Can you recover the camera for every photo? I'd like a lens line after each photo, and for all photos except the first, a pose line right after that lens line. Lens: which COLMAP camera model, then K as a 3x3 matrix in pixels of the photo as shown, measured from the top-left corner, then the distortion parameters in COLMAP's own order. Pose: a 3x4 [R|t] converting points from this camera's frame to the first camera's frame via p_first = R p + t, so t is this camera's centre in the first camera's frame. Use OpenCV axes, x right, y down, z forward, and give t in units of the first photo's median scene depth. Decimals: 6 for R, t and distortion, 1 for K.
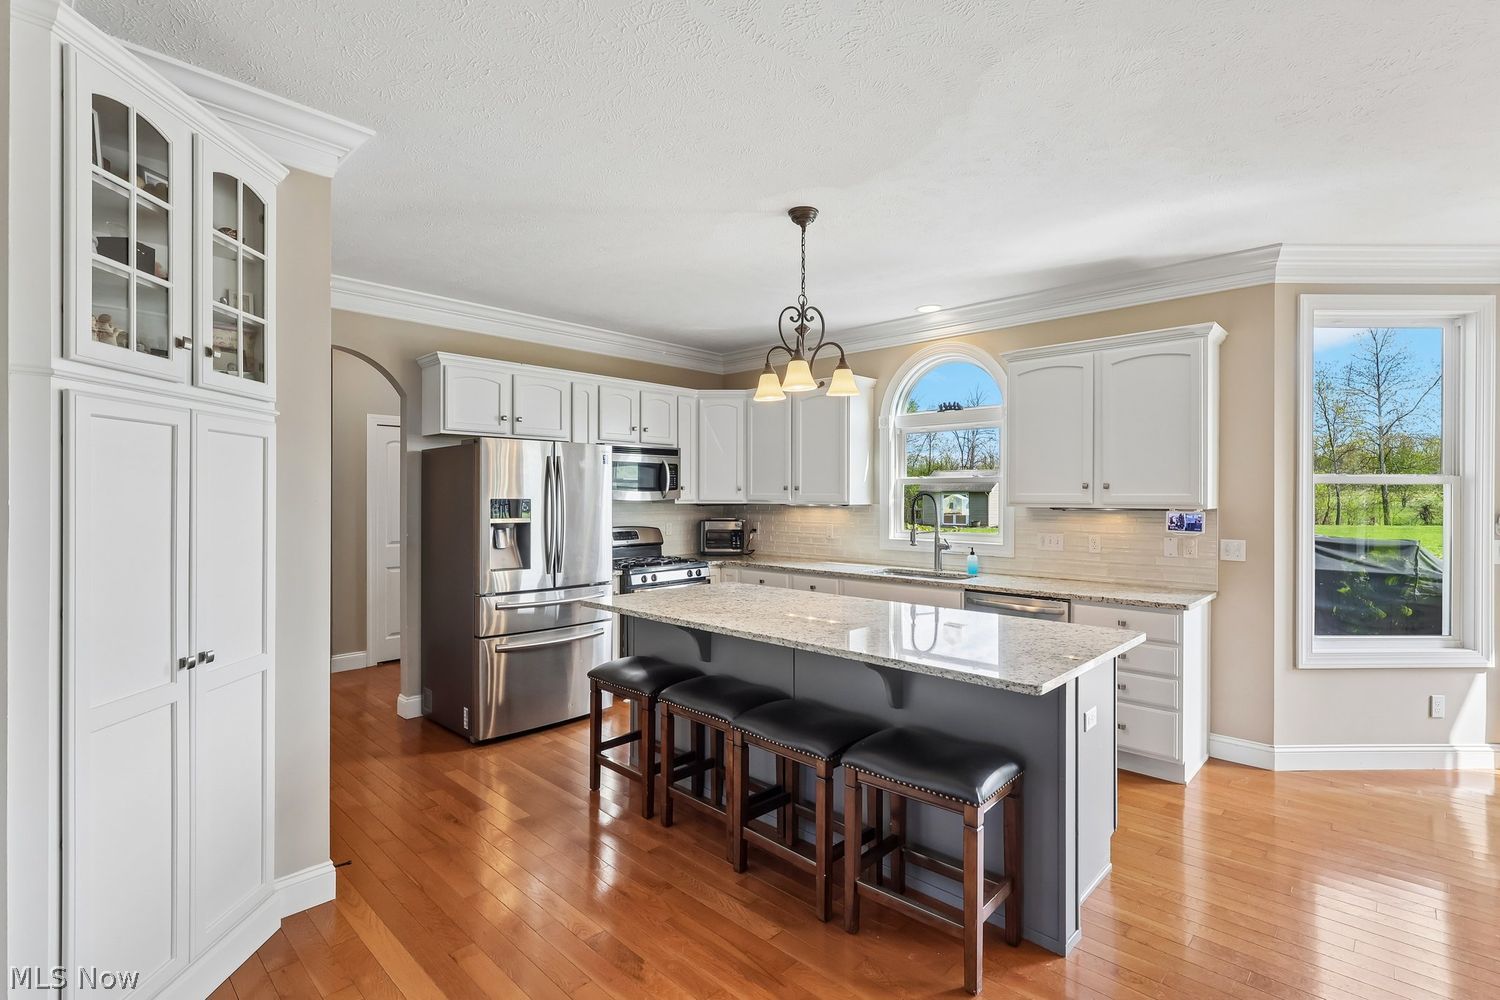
lens RADIAL K [[698.9, 0, 750.2], [0, 698.9, 489.0], [0, 0, 1]] dist [-0.000639, 0.000229]
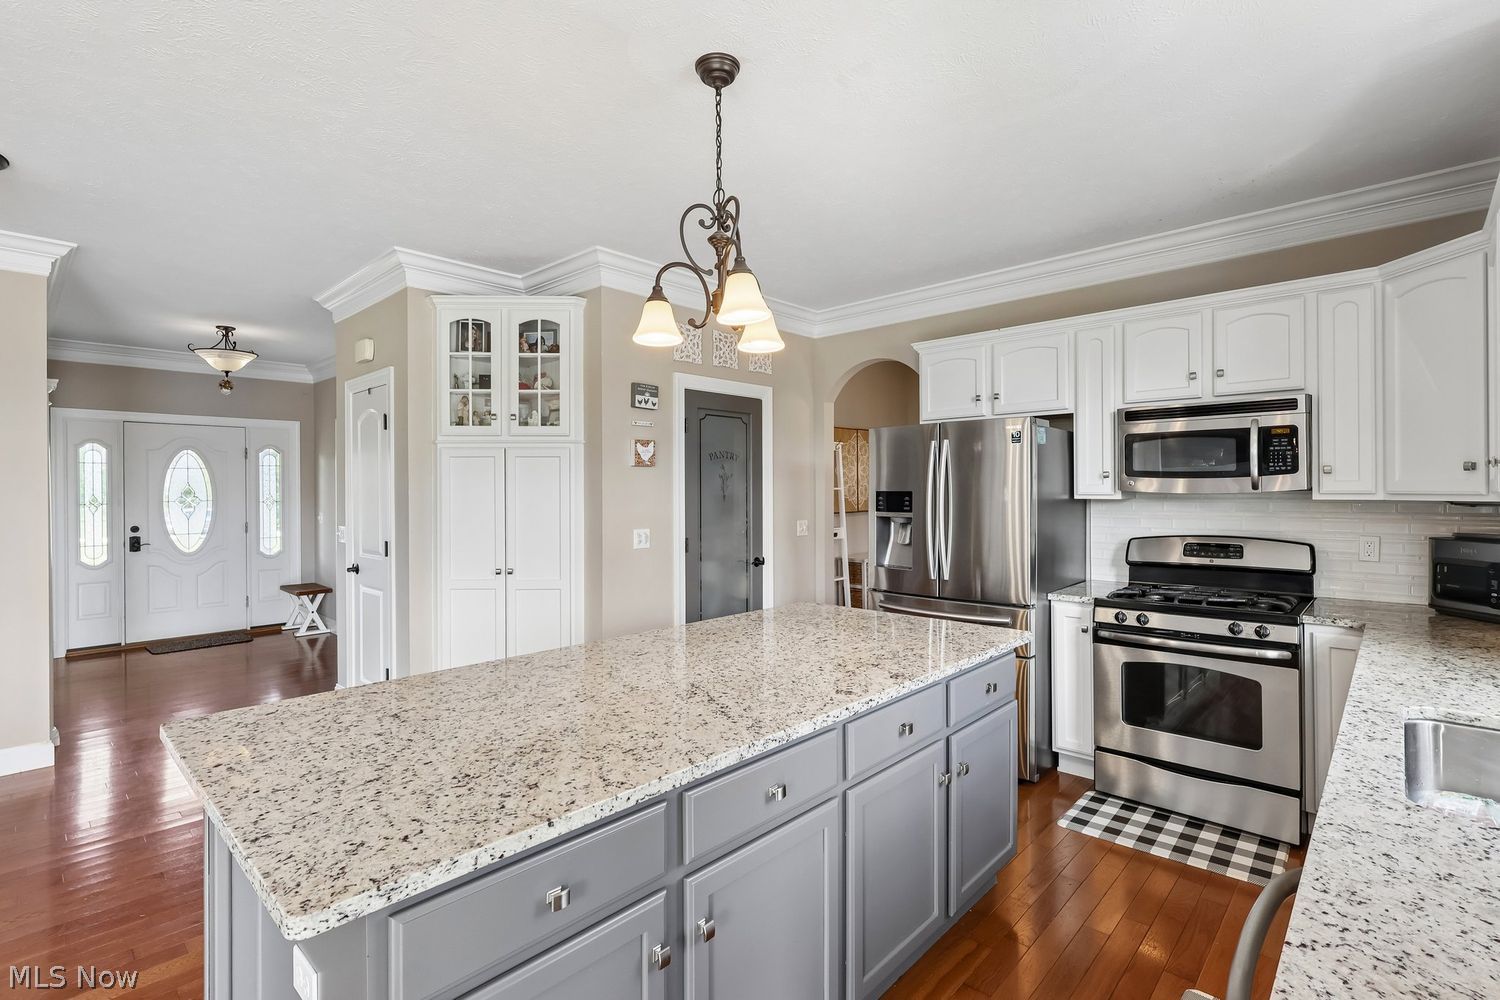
lens RADIAL K [[698.9, 0, 750.2], [0, 698.9, 489.0], [0, 0, 1]] dist [-0.000639, 0.000229]
pose [[0.009365, -0.003039, -0.999952, 0.518445], [0.015779, 0.999871, -0.002891, 0.009648], [0.999832, -0.015751, 0.009412, 0.708025]]
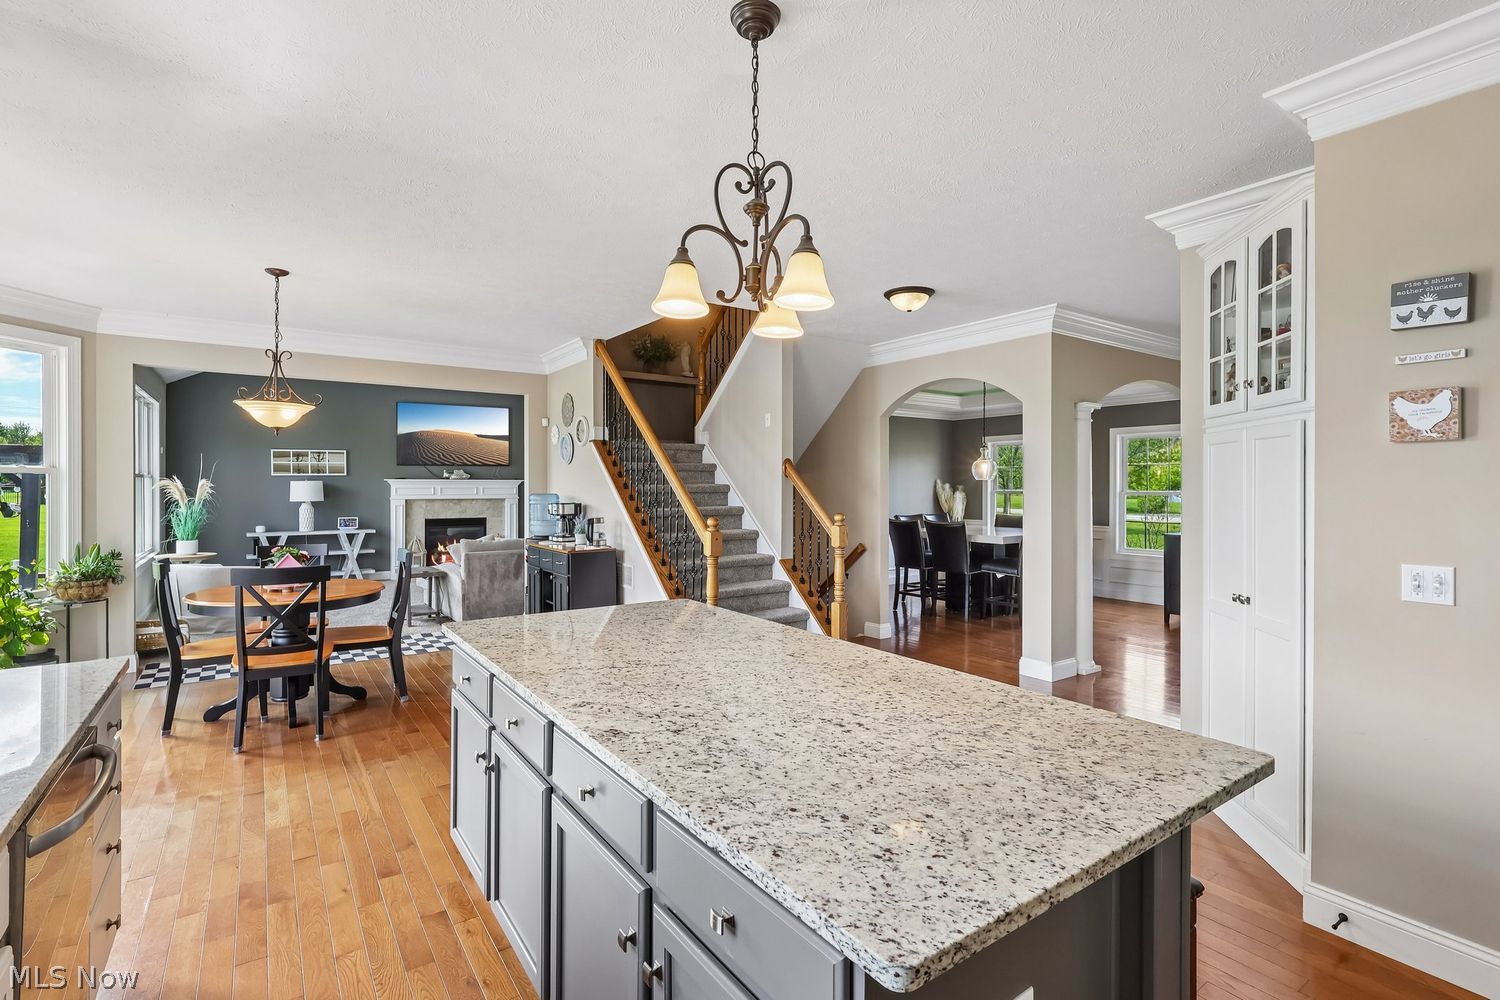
lens RADIAL K [[698.9, 0, 750.2], [0, 698.9, 489.0], [0, 0, 1]] dist [-0.000639, 0.000229]
pose [[-0.981085, -0.004513, 0.193527, -0.026246], [-0.005555, 0.999973, -0.004844, 0.011388], [-0.193499, -0.005827, -0.981083, 1.103863]]
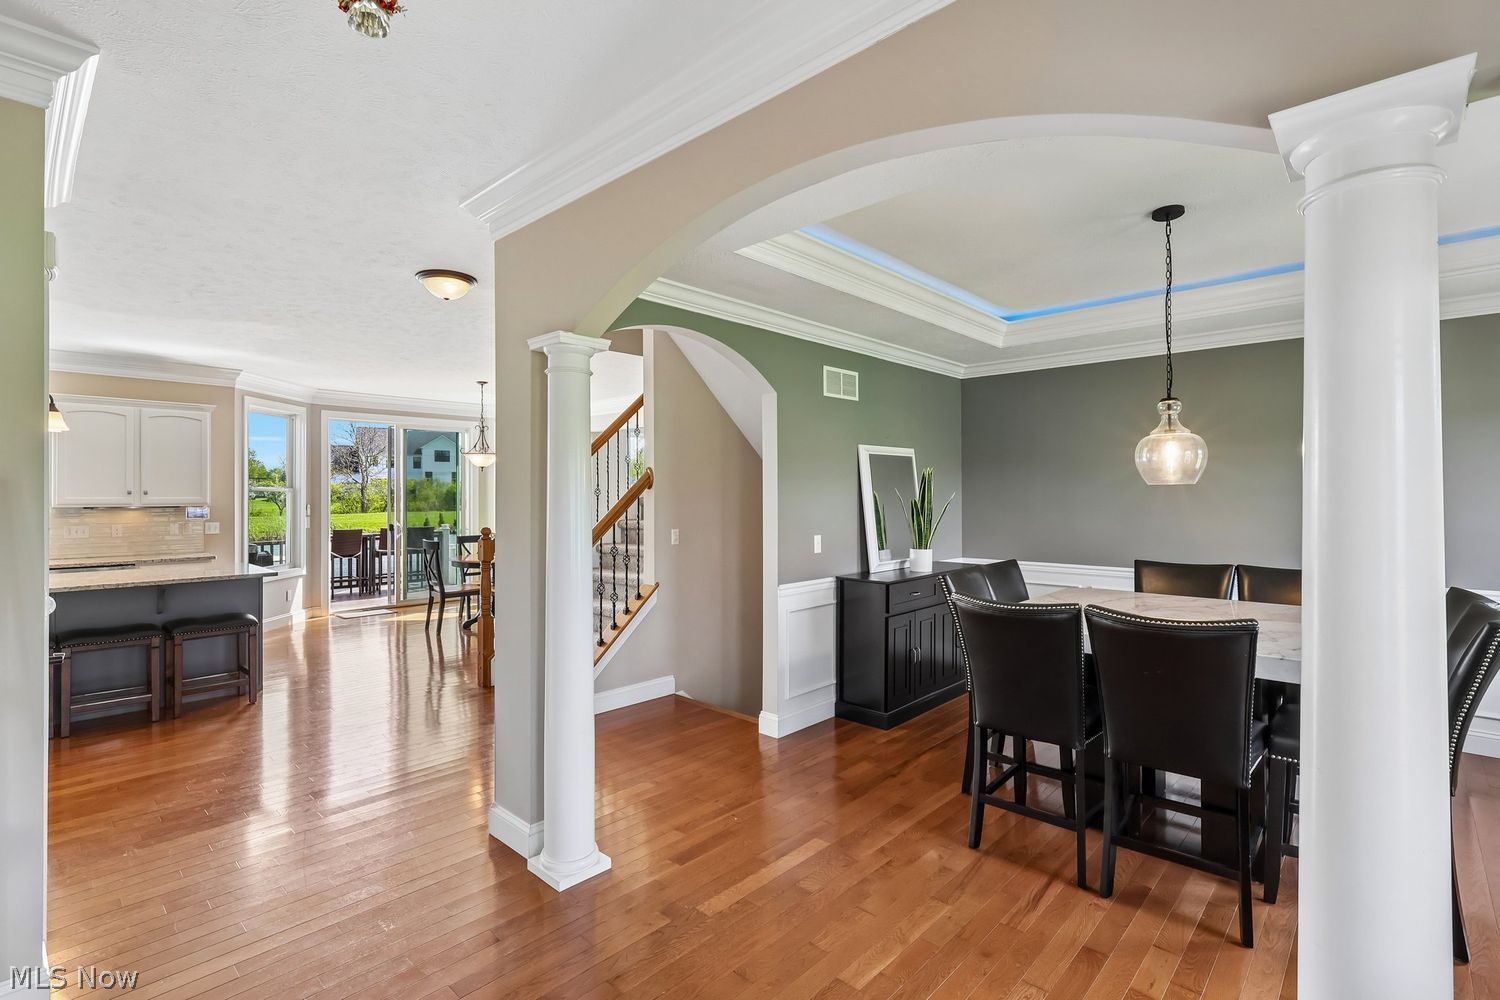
lens RADIAL K [[698.9, 0, 750.2], [0, 698.9, 489.0], [0, 0, 1]] dist [-0.000639, 0.000229]
pose [[-0.011087, 0.005722, 0.999922, -0.947238], [-0.008016, 0.999951, -0.005811, -0.012374], [-0.999906, -0.008080, -0.011041, -0.317622]]
